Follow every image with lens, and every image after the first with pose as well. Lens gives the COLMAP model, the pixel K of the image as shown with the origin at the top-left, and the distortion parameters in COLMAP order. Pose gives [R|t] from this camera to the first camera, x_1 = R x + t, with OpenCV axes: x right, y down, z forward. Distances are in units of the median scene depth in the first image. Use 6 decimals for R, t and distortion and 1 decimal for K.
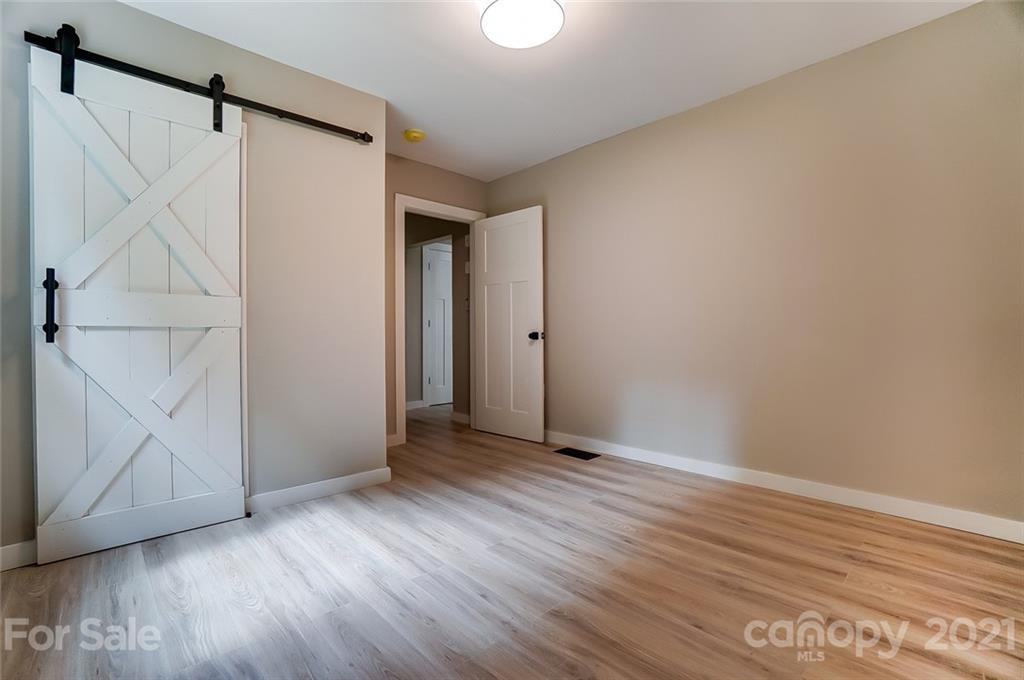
lens RADIAL K [[452.9, 0, 507.2], [0, 452.9, 338.6], [0, 0, 1]] dist [-0.058429, 0.017982]
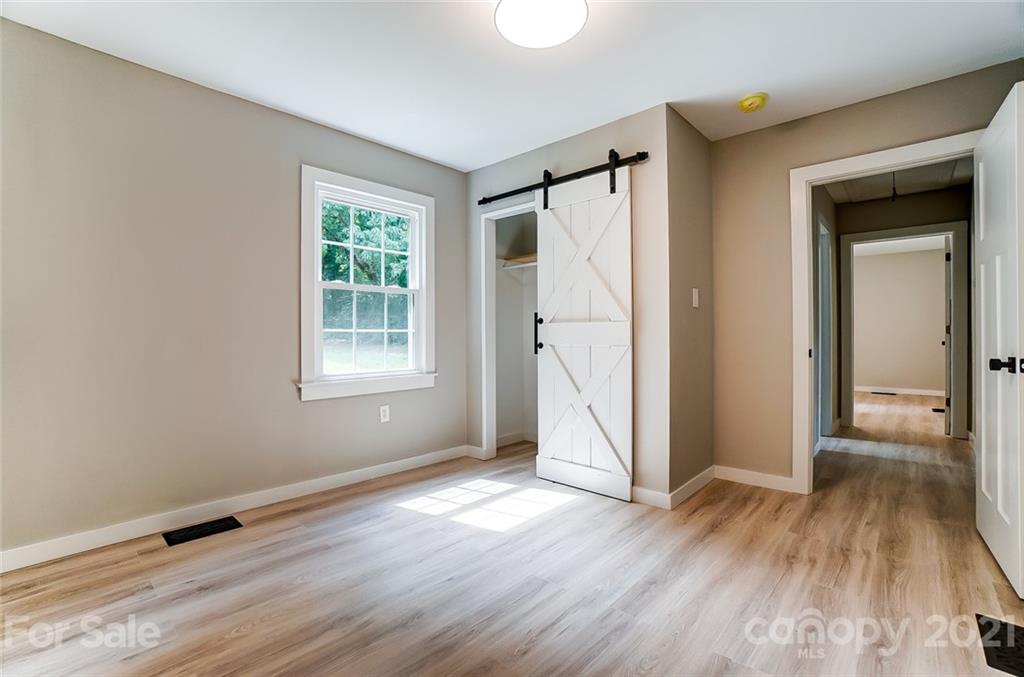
lens RADIAL K [[452.9, 0, 507.2], [0, 452.9, 337.1], [0, 0, 1]] dist [-0.058429, 0.017982]
pose [[0.060045, -0.002835, -0.998192, 0.687001], [-0.008057, 0.999962, -0.003324, -0.039037], [0.998163, 0.008242, 0.060020, 0.644614]]
